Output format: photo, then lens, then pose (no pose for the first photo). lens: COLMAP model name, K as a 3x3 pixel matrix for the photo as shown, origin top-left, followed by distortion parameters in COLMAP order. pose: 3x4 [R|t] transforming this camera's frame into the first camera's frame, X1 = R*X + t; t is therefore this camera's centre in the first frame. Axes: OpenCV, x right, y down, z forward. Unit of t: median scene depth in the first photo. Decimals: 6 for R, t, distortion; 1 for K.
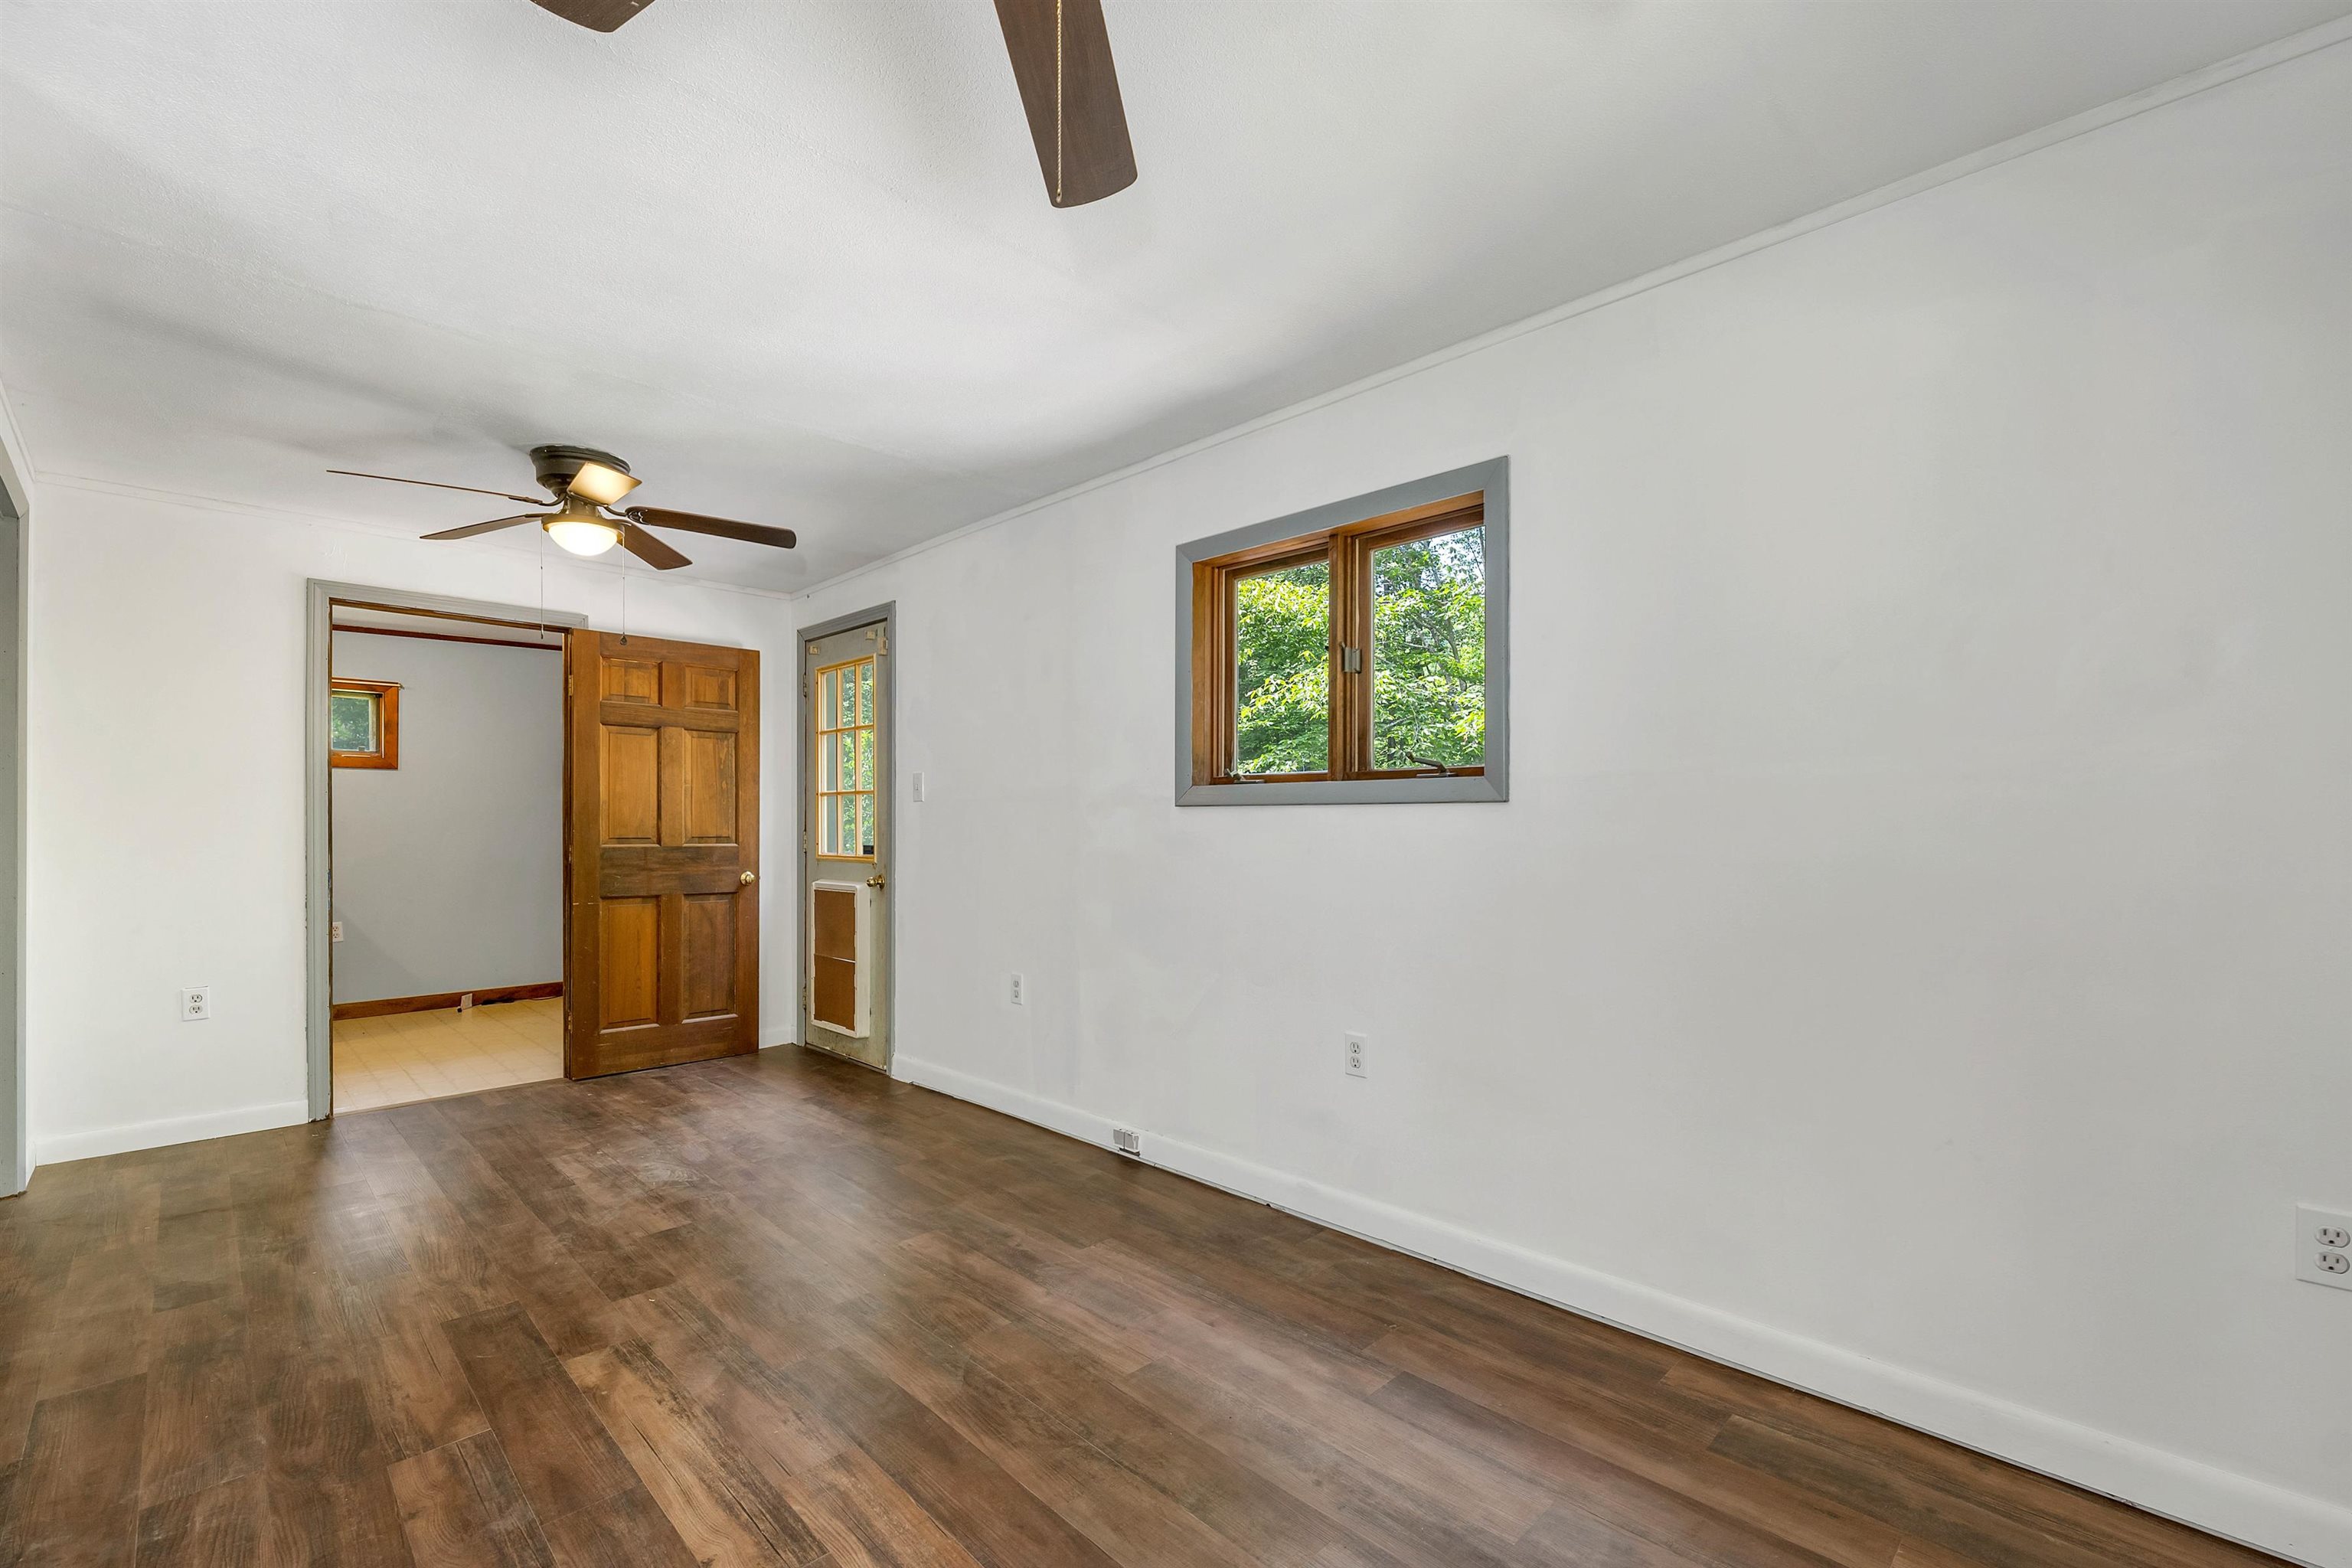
lens RADIAL K [[972.5, 0, 1182.9], [0, 972.5, 819.6], [0, 0, 1]] dist [-0.001250, 0.000352]
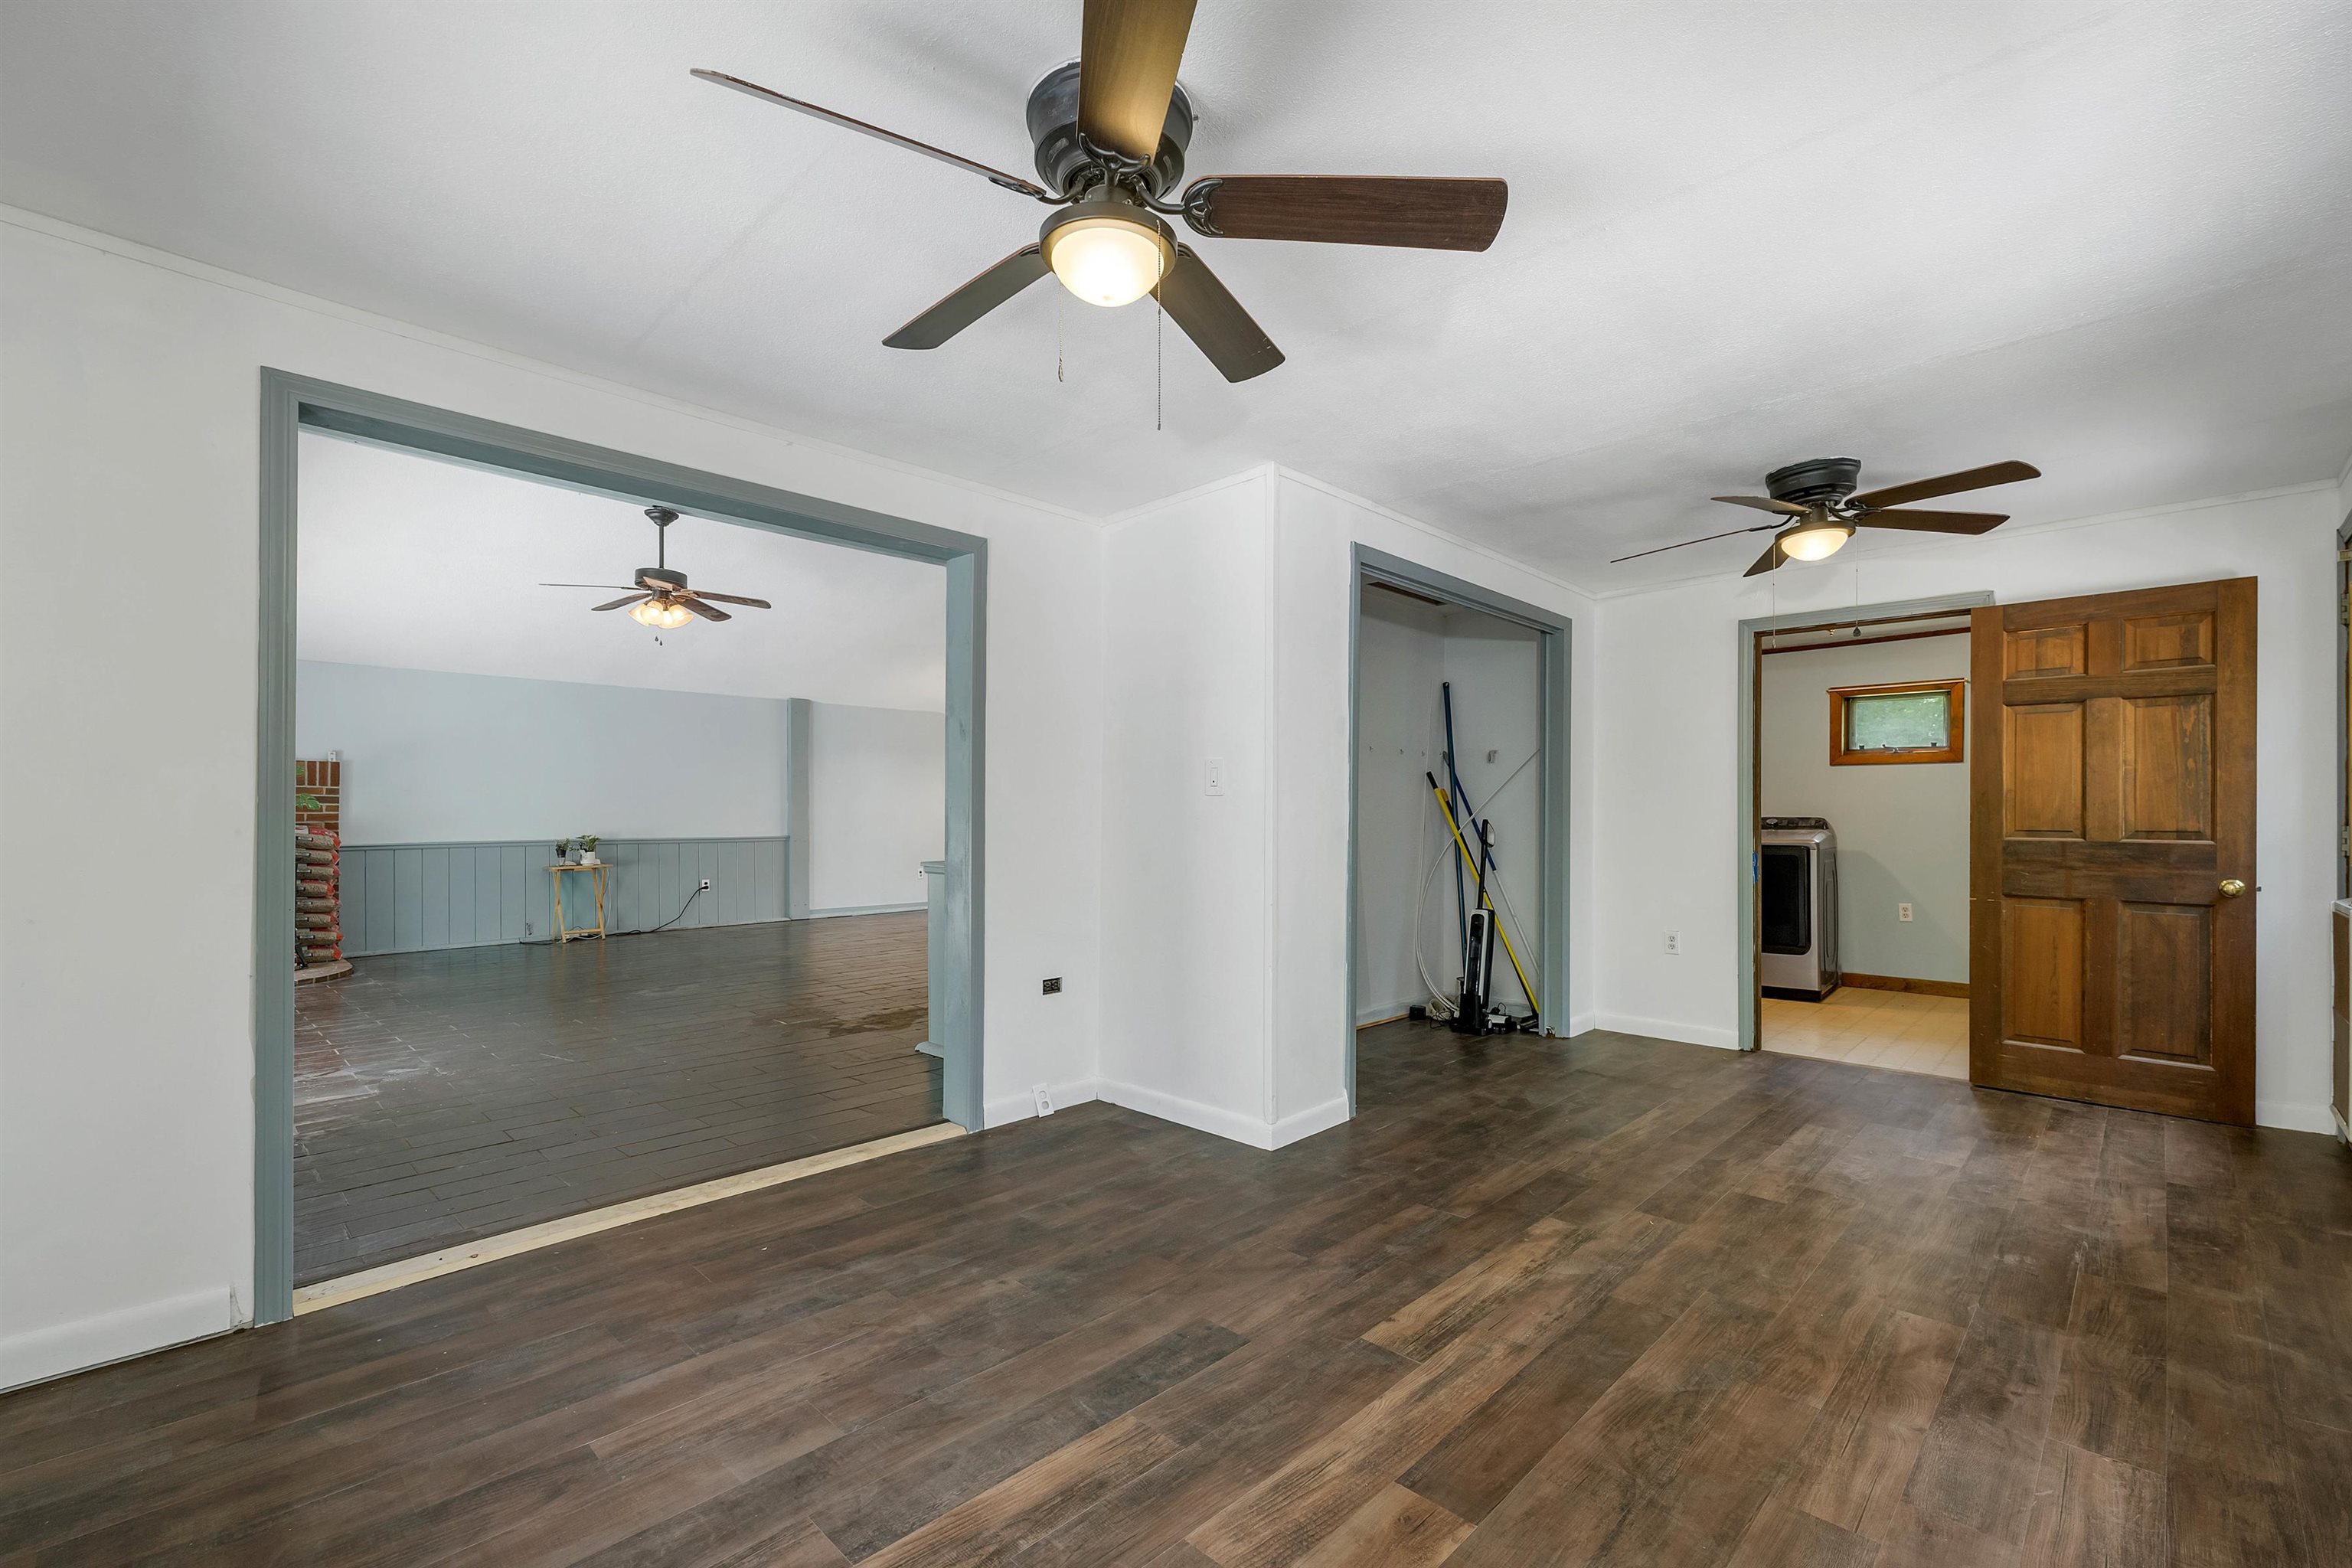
lens RADIAL K [[972.5, 0, 1176.6], [0, 972.5, 805.2], [0, 0, 1]] dist [-0.001250, 0.000352]
pose [[0.041138, -0.008960, -0.999113, 0.282785], [0.003635, 0.999955, -0.008818, 0.001036], [0.999147, -0.003269, 0.041169, 0.181826]]
